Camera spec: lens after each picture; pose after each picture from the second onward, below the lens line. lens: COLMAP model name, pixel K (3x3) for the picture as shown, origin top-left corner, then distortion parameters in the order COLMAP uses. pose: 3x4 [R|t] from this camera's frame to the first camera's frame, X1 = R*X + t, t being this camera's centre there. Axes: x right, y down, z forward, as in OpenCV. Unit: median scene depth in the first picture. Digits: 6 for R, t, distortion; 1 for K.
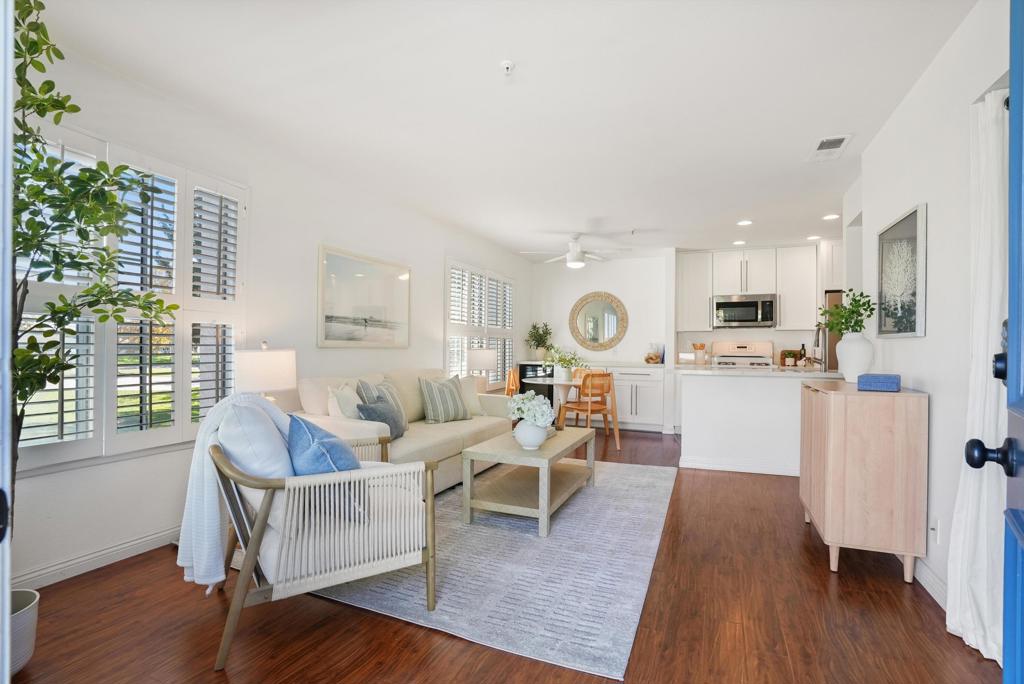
lens RADIAL K [[476.9, 0, 515.5], [0, 476.9, 344.4], [0, 0, 1]] dist [-0.071214, 0.029948]
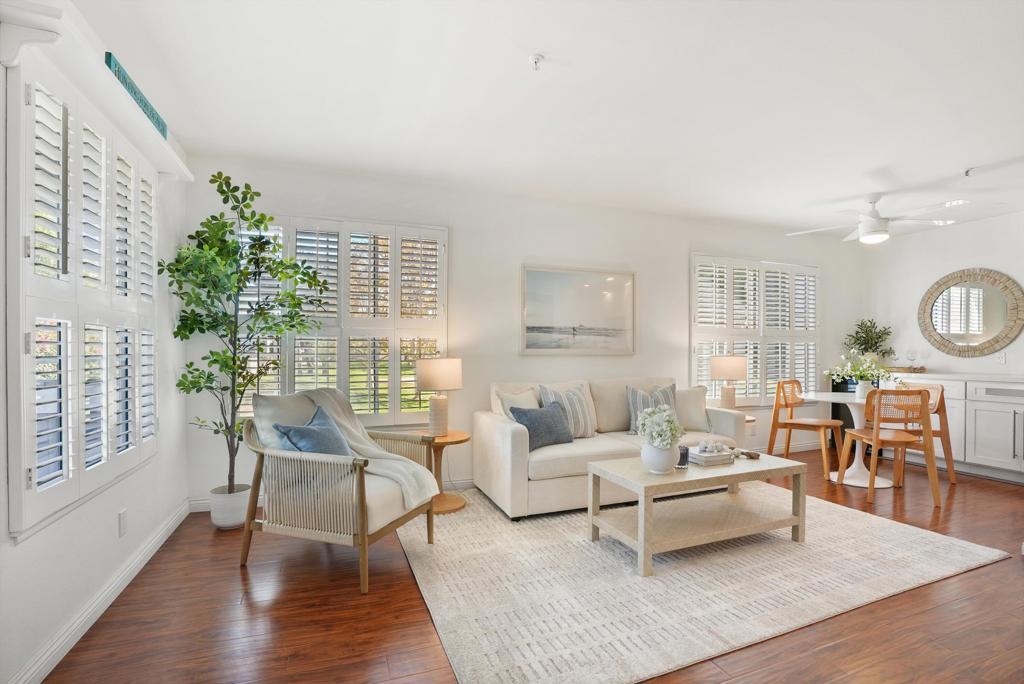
lens RADIAL K [[483.6, 0, 514.4], [0, 483.6, 357.4], [0, 0, 1]] dist [-0.074627, 0.027703]
pose [[0.696458, -0.001738, -0.717595, 0.339627], [0.012165, 0.999882, 0.009385, 0.000187], [0.717494, -0.015265, 0.696397, 0.156223]]
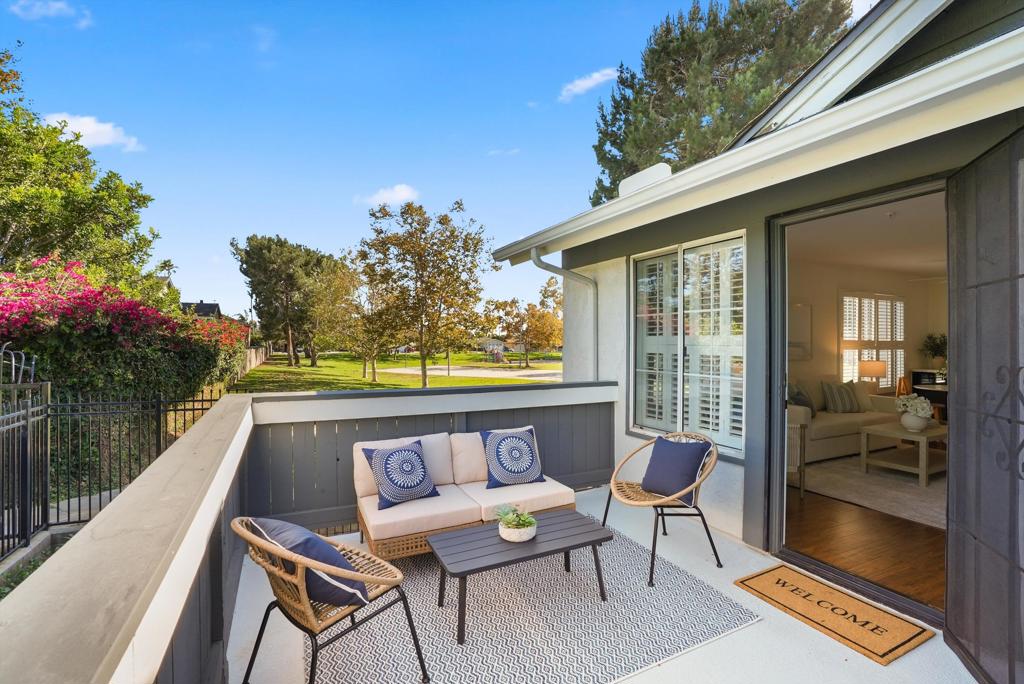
lens RADIAL K [[476.9, 0, 515.5], [0, 476.9, 344.4], [0, 0, 1]] dist [-0.071214, 0.029948]
pose [[0.753823, -0.002667, -0.657073, 0.026311], [0.006438, 0.999974, 0.003327, -0.053790], [0.657047, -0.006738, 0.753820, -0.690641]]
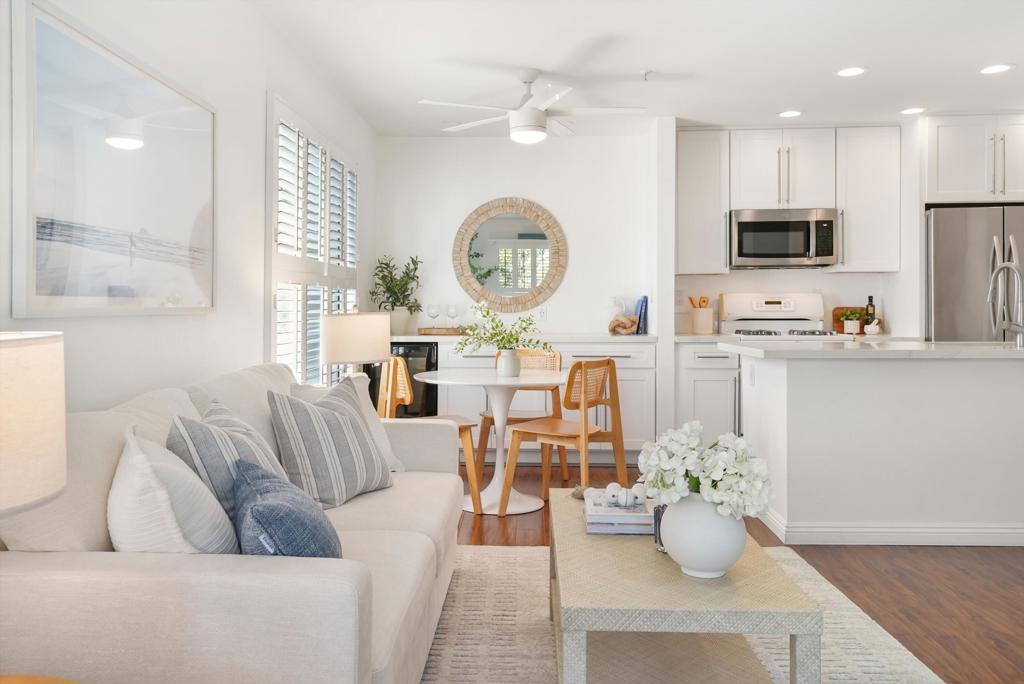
lens RADIAL K [[810.5, 0, 506.8], [0, 810.5, 307.0], [0, 0, 1]] dist [-0.004067, 0.070160]
pose [[0.932310, -0.011376, 0.361481, -0.259283], [0.007319, 0.999894, 0.012590, -0.005571], [-0.361585, -0.009092, 0.932295, 0.318742]]
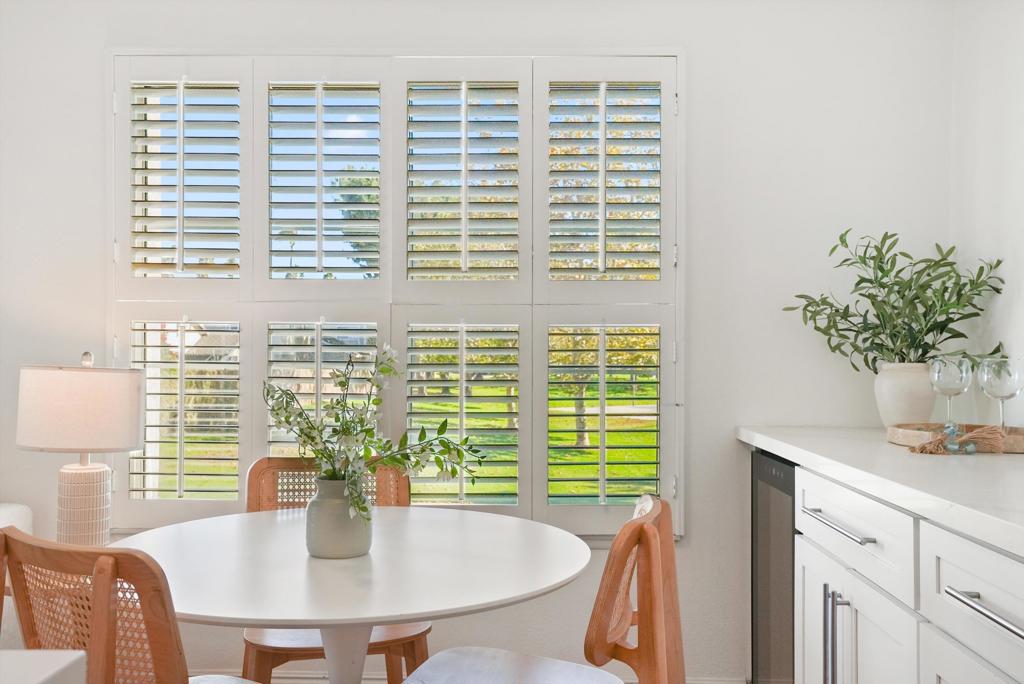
lens RADIAL K [[939.9, 0, 526.7], [0, 939.9, 344.8], [0, 0, 1]] dist [0.093994, 0.001717]
pose [[0.388030, -0.012234, -0.921566, 0.614167], [-0.002288, 0.999896, -0.014237, 0.008475], [0.921644, 0.007633, 0.387962, 1.271128]]
